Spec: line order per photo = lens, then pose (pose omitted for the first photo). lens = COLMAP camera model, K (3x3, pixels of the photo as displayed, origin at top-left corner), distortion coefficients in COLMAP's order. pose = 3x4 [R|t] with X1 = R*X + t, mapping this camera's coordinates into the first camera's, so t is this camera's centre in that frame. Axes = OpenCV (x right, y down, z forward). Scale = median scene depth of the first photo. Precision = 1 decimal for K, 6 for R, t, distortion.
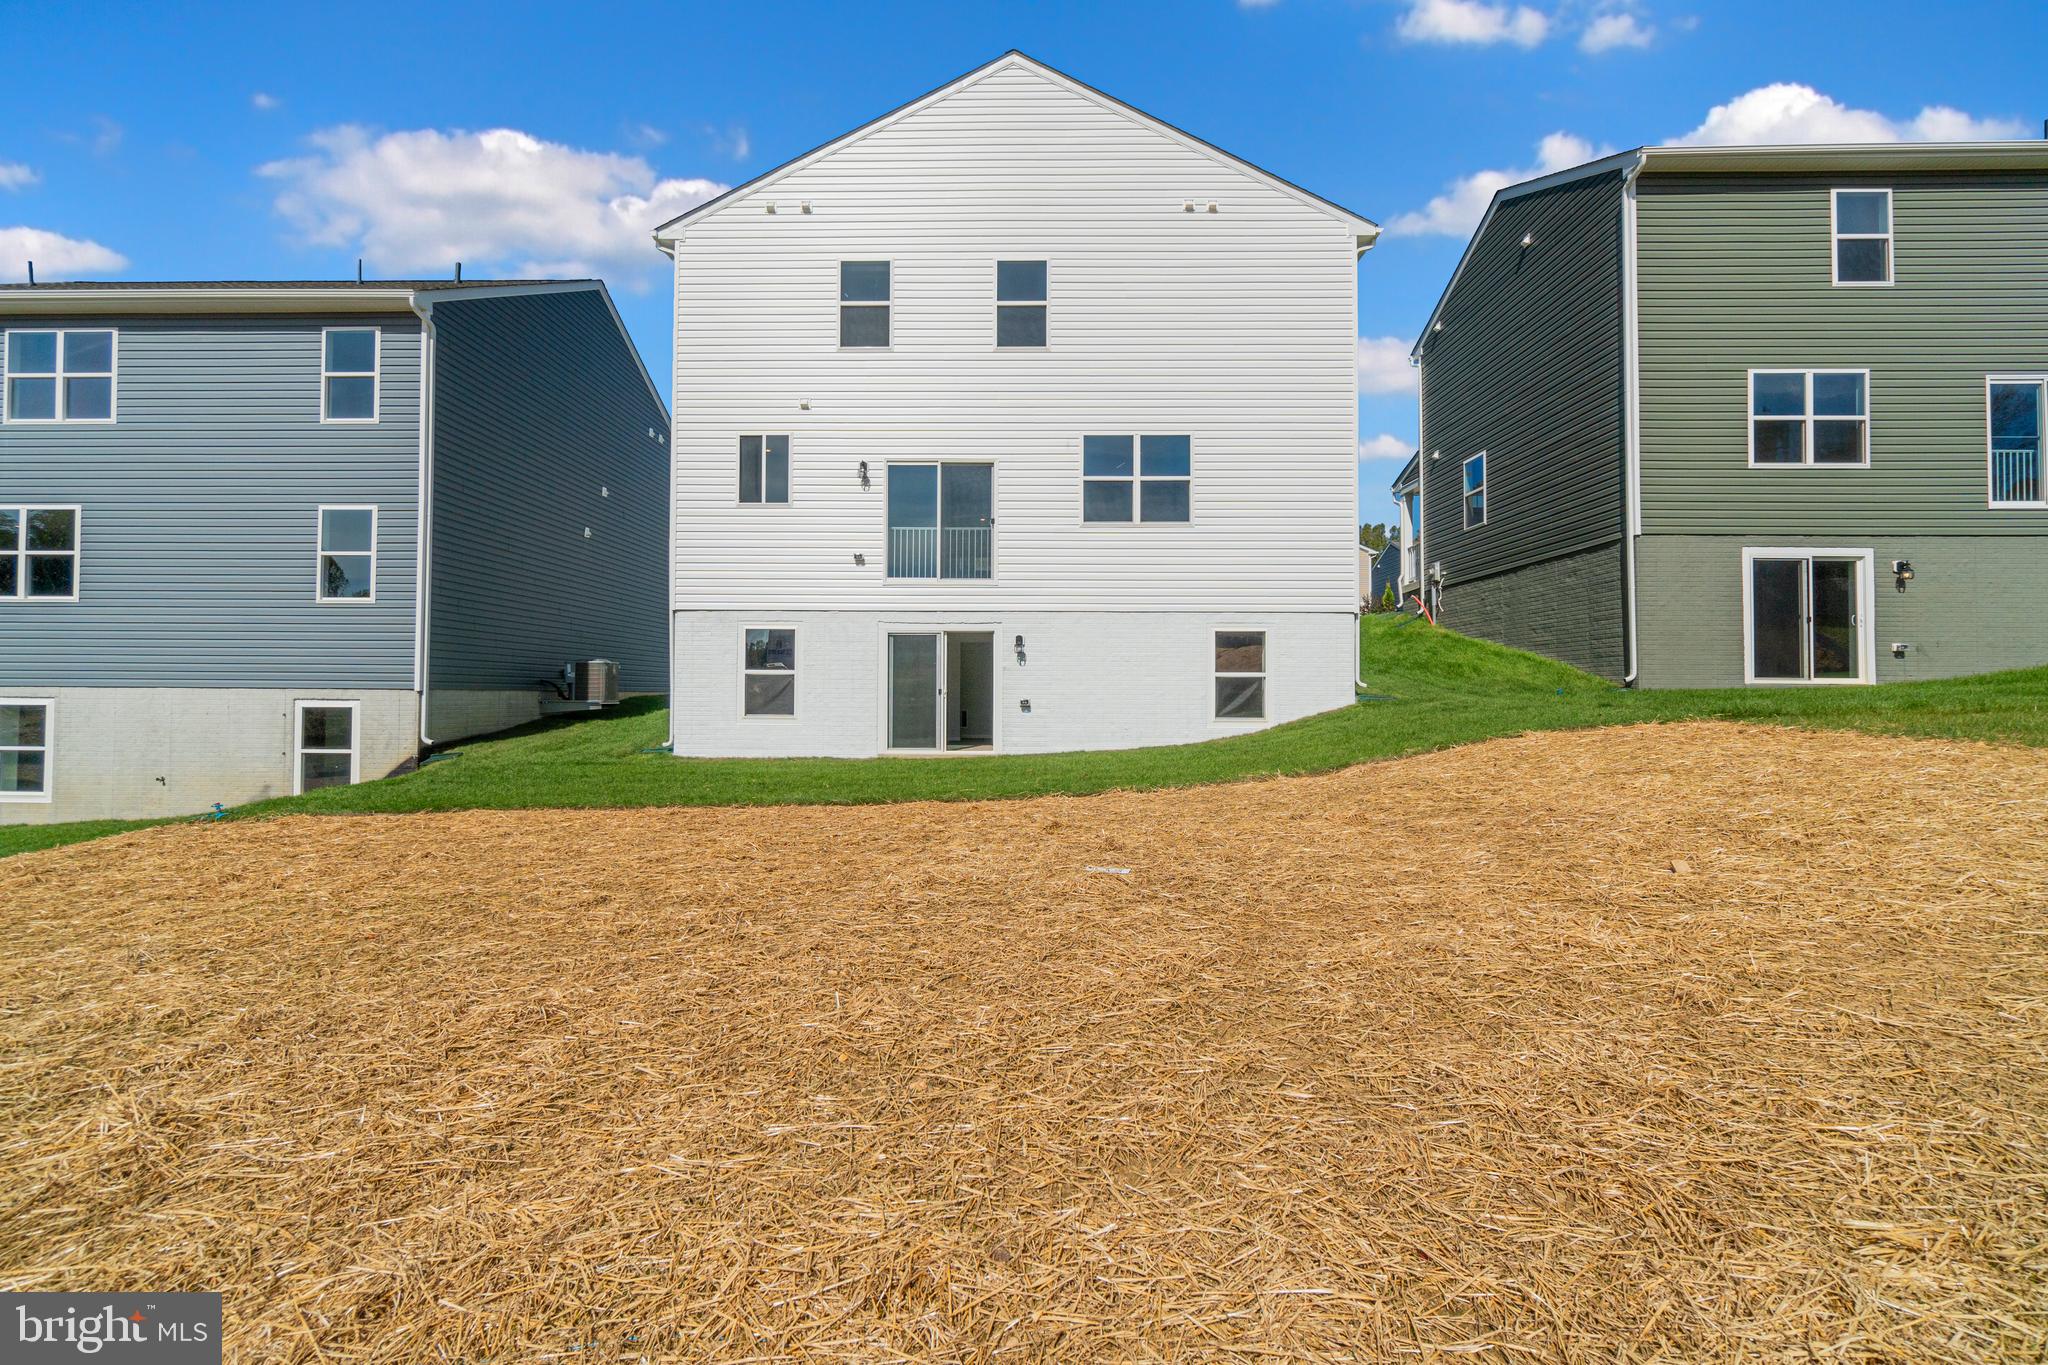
lens RADIAL K [[884.7, 0, 1042.1], [0, 884.7, 676.1], [0, 0, 1]] dist [-0.007192, 0.001430]
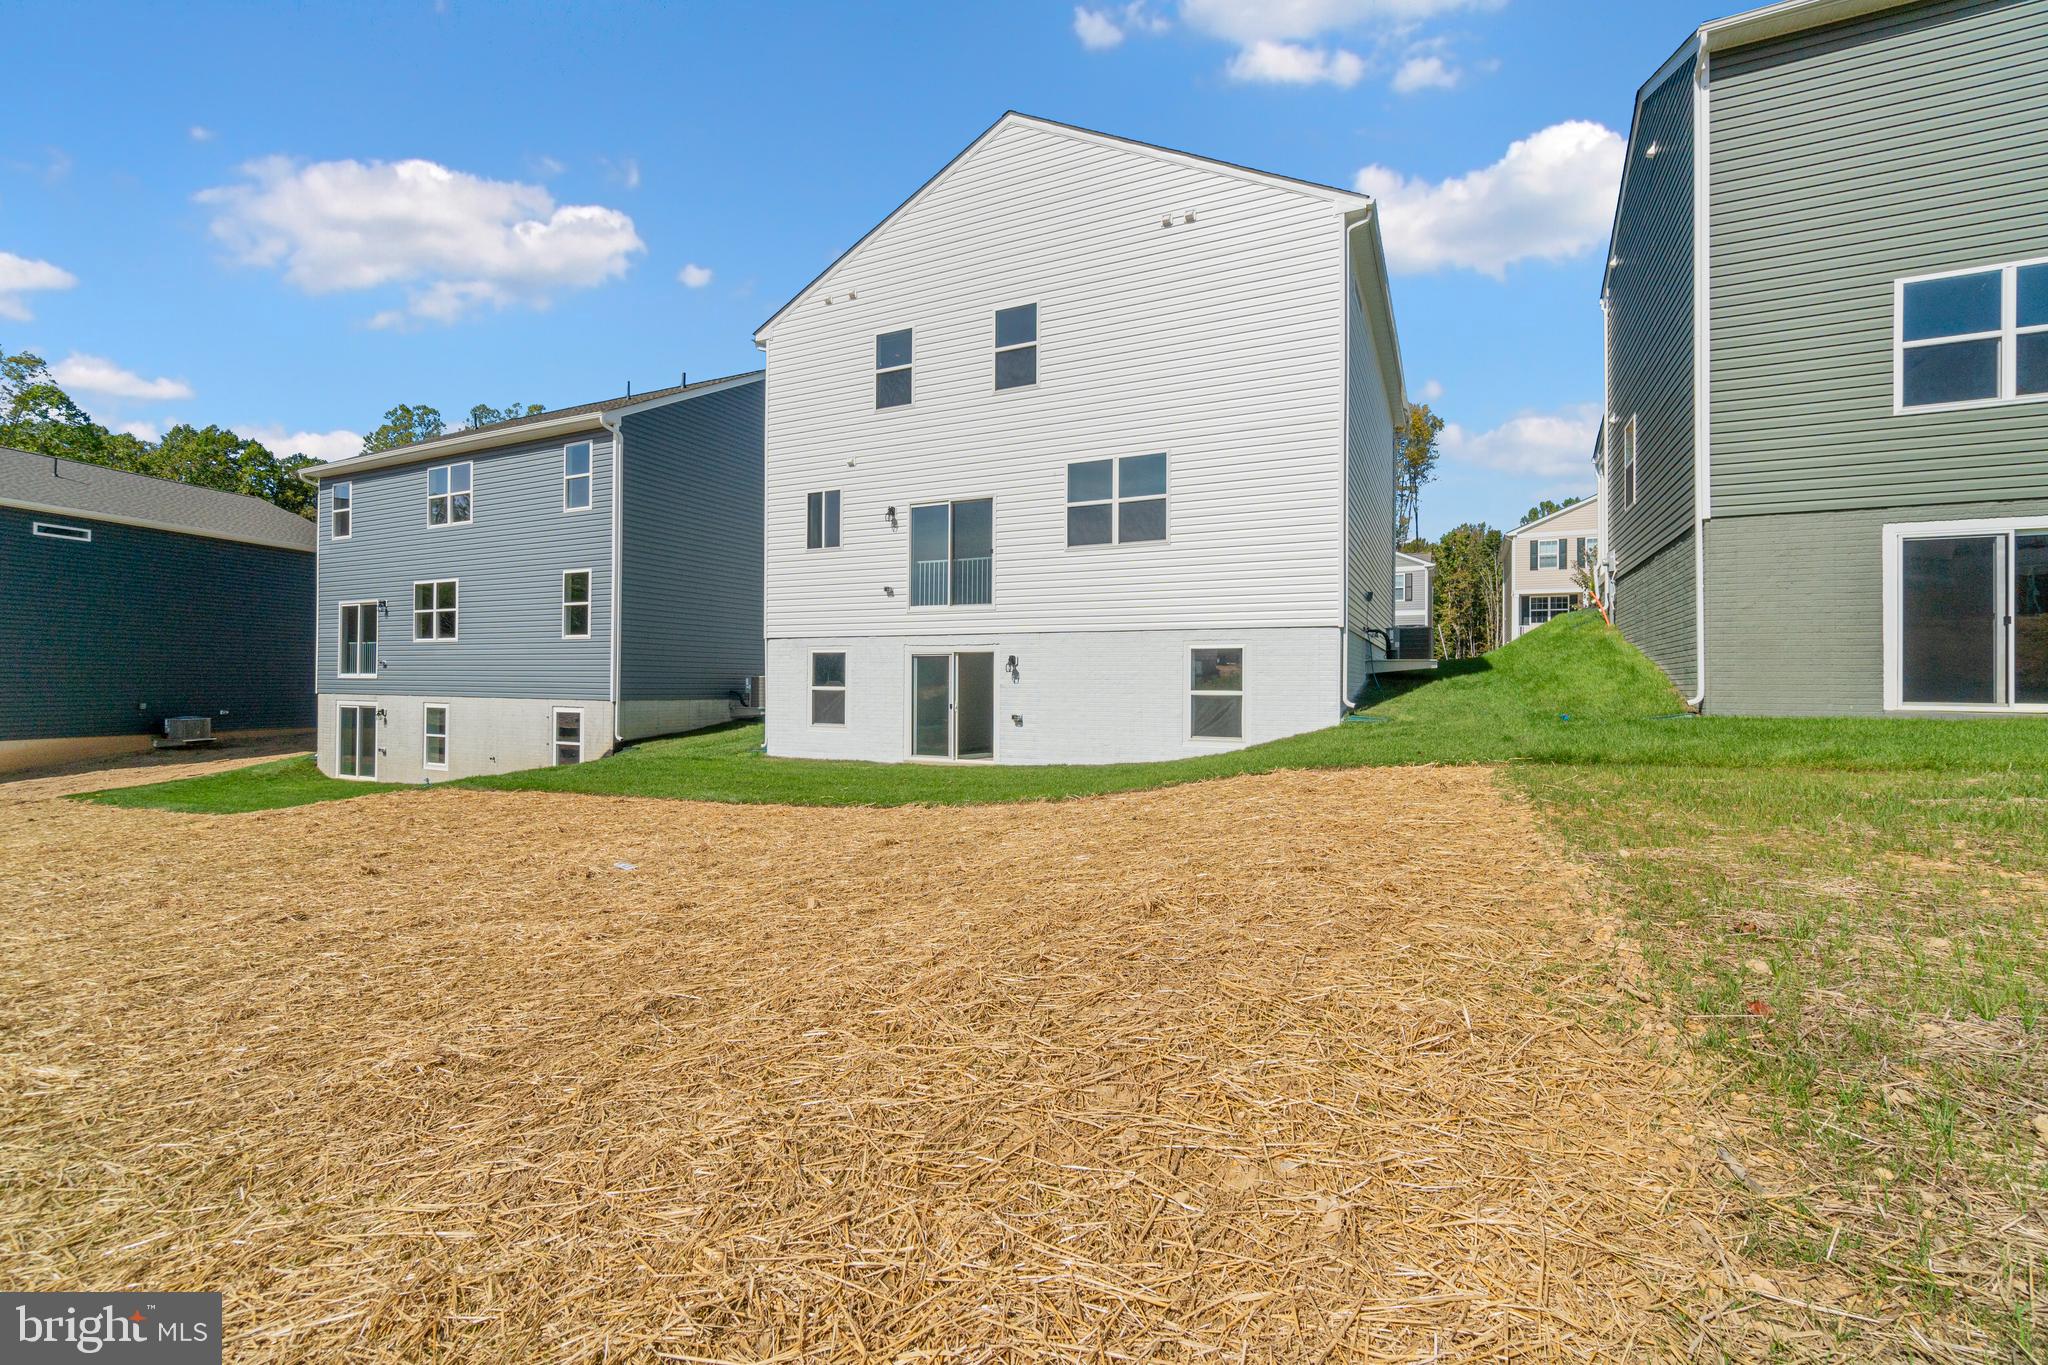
lens RADIAL K [[884.7, 0, 1012.1], [0, 884.7, 684.5], [0, 0, 1]] dist [-0.007192, 0.001430]
pose [[0.902284, 0.001692, -0.431139, 0.439928], [0.003745, 0.999924, 0.011760, -0.023104], [0.431127, -0.012226, 0.902209, 0.021652]]
